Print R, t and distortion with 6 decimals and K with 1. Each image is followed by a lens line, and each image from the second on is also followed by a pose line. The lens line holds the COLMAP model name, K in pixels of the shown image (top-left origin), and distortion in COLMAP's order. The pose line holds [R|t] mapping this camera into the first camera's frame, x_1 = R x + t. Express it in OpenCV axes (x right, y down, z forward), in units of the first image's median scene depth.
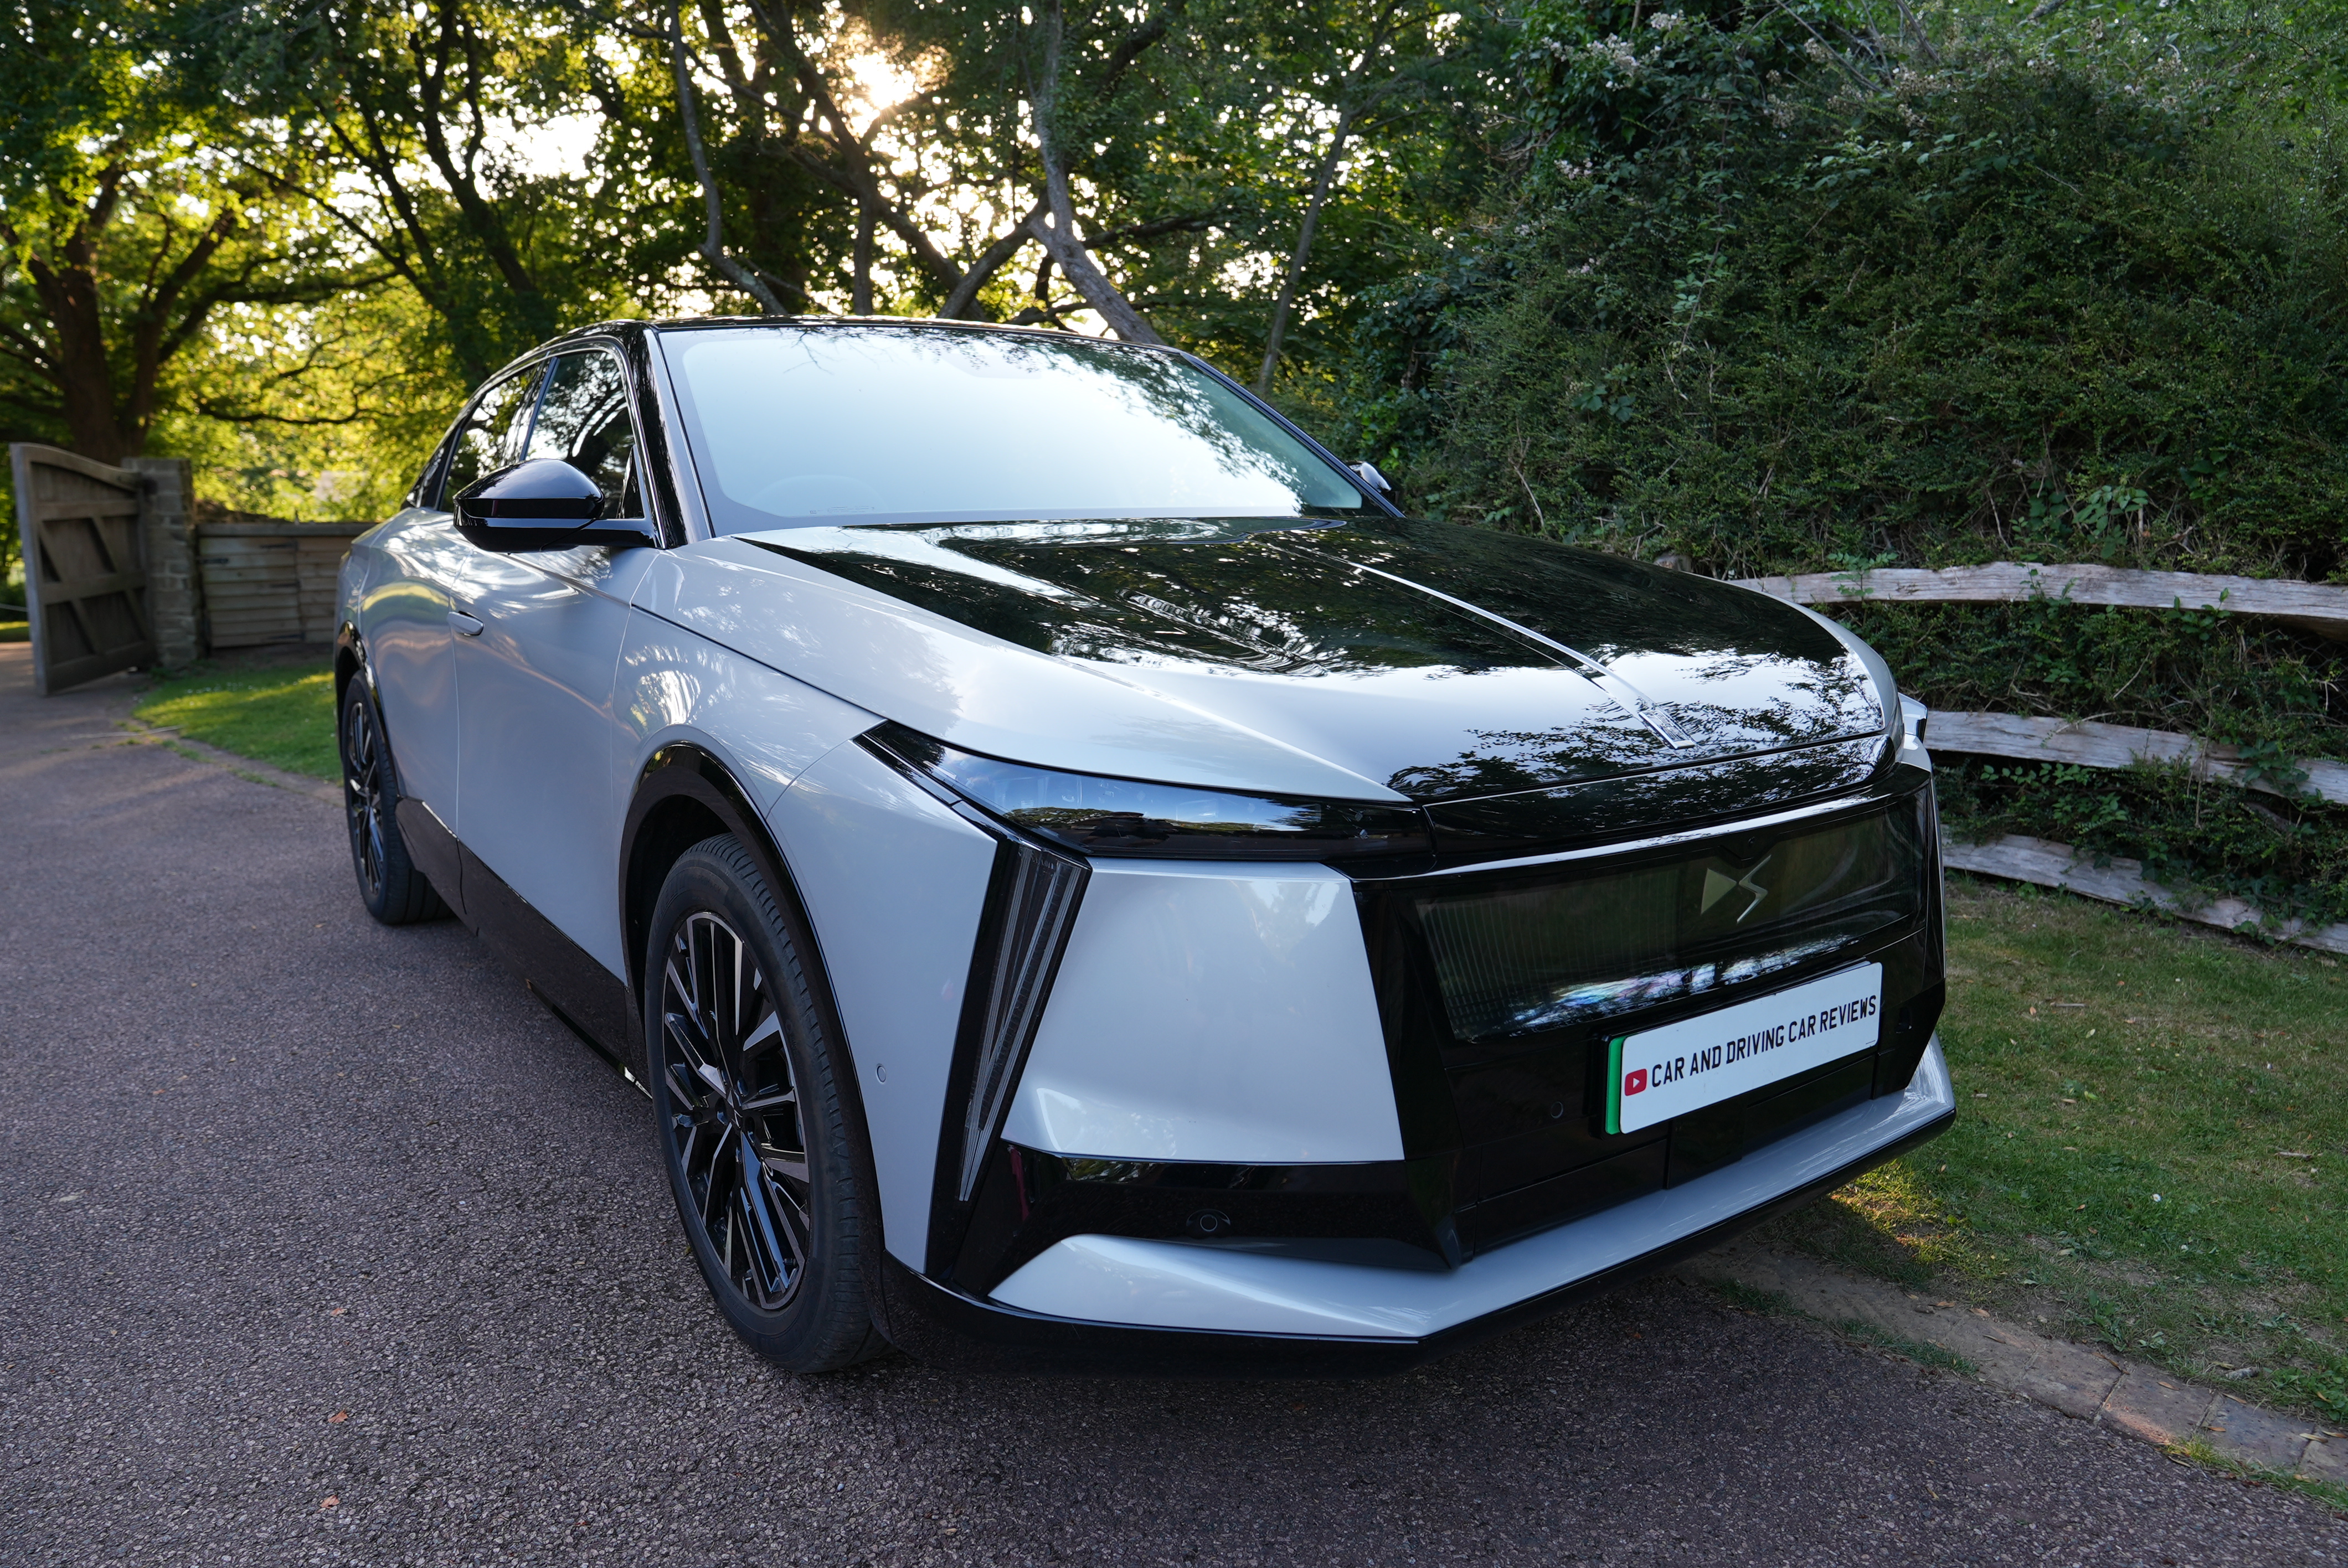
lens RADIAL K [[1561.0, 0, 1186.4], [0, 1561.0, 785.5], [0, 0, 1]] dist [-0.030125, 0.010662]
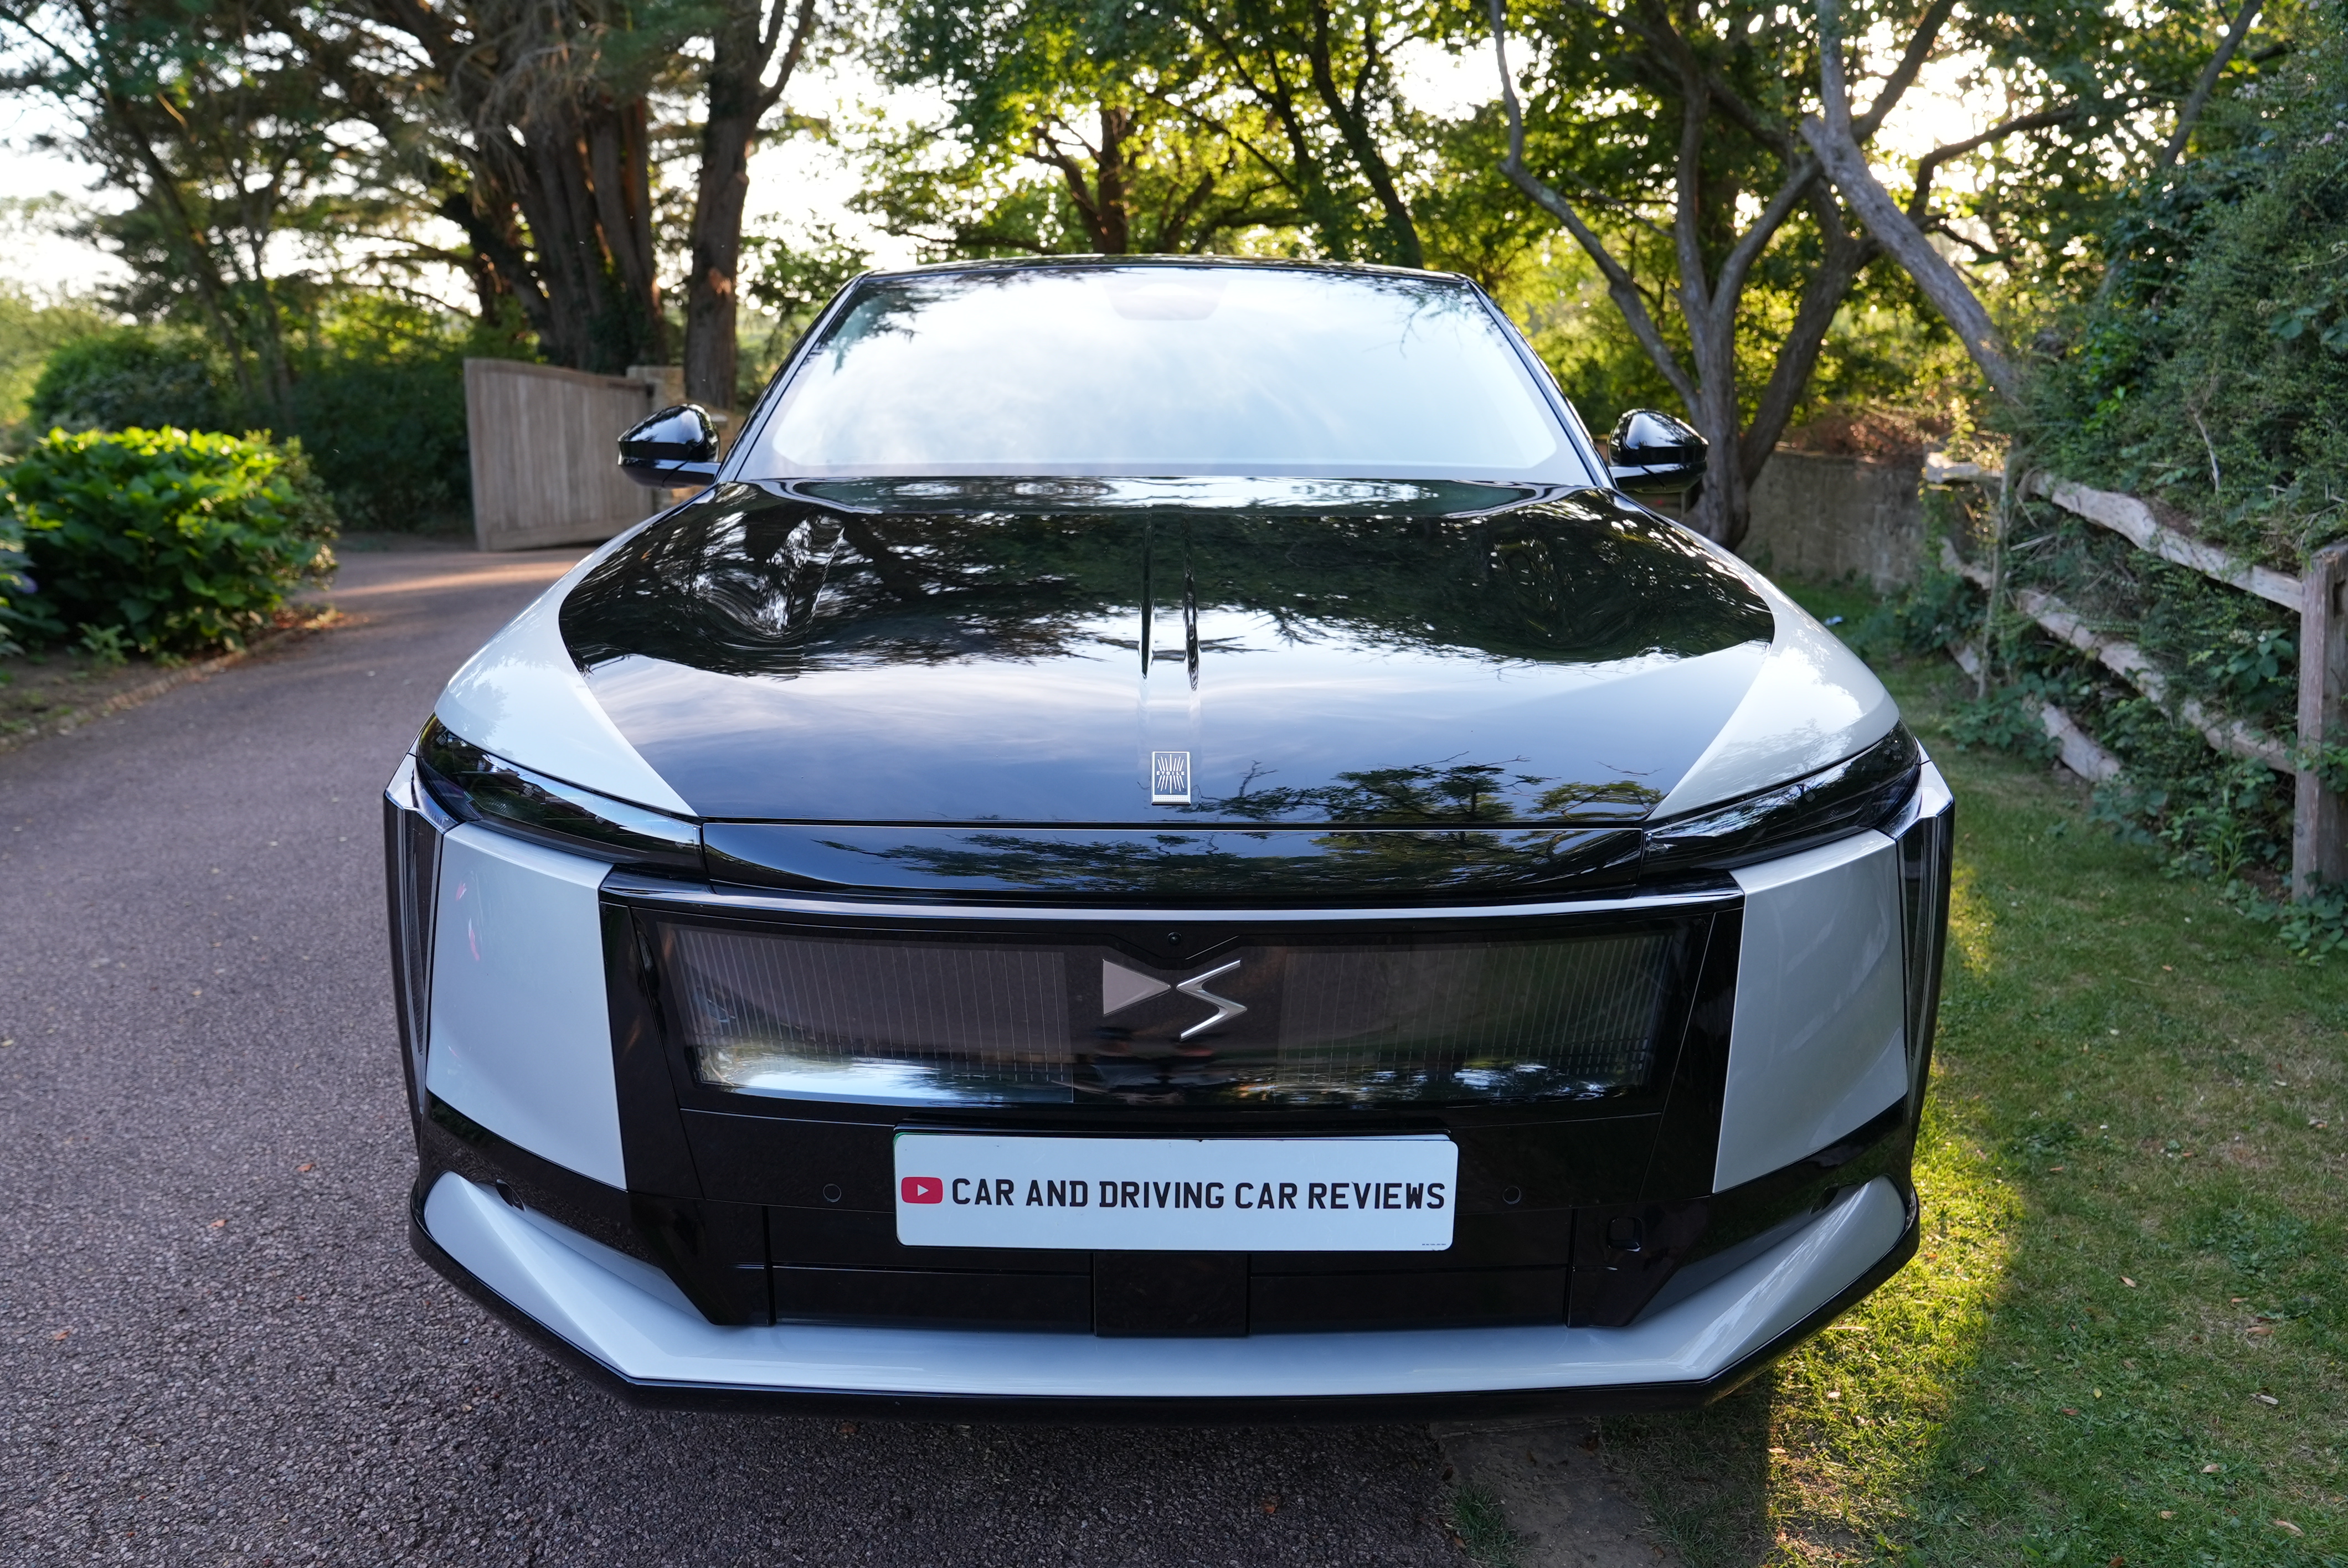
lens RADIAL K [[1561.0, 0, 1177.7], [0, 1561.0, 782.0], [0, 0, 1]] dist [-0.030125, 0.010662]
pose [[0.837061, 0.150857, -0.525900, 0.218069], [-0.124767, 0.988540, 0.084980, -0.030090], [0.532693, -0.005519, 0.846291, 0.100858]]
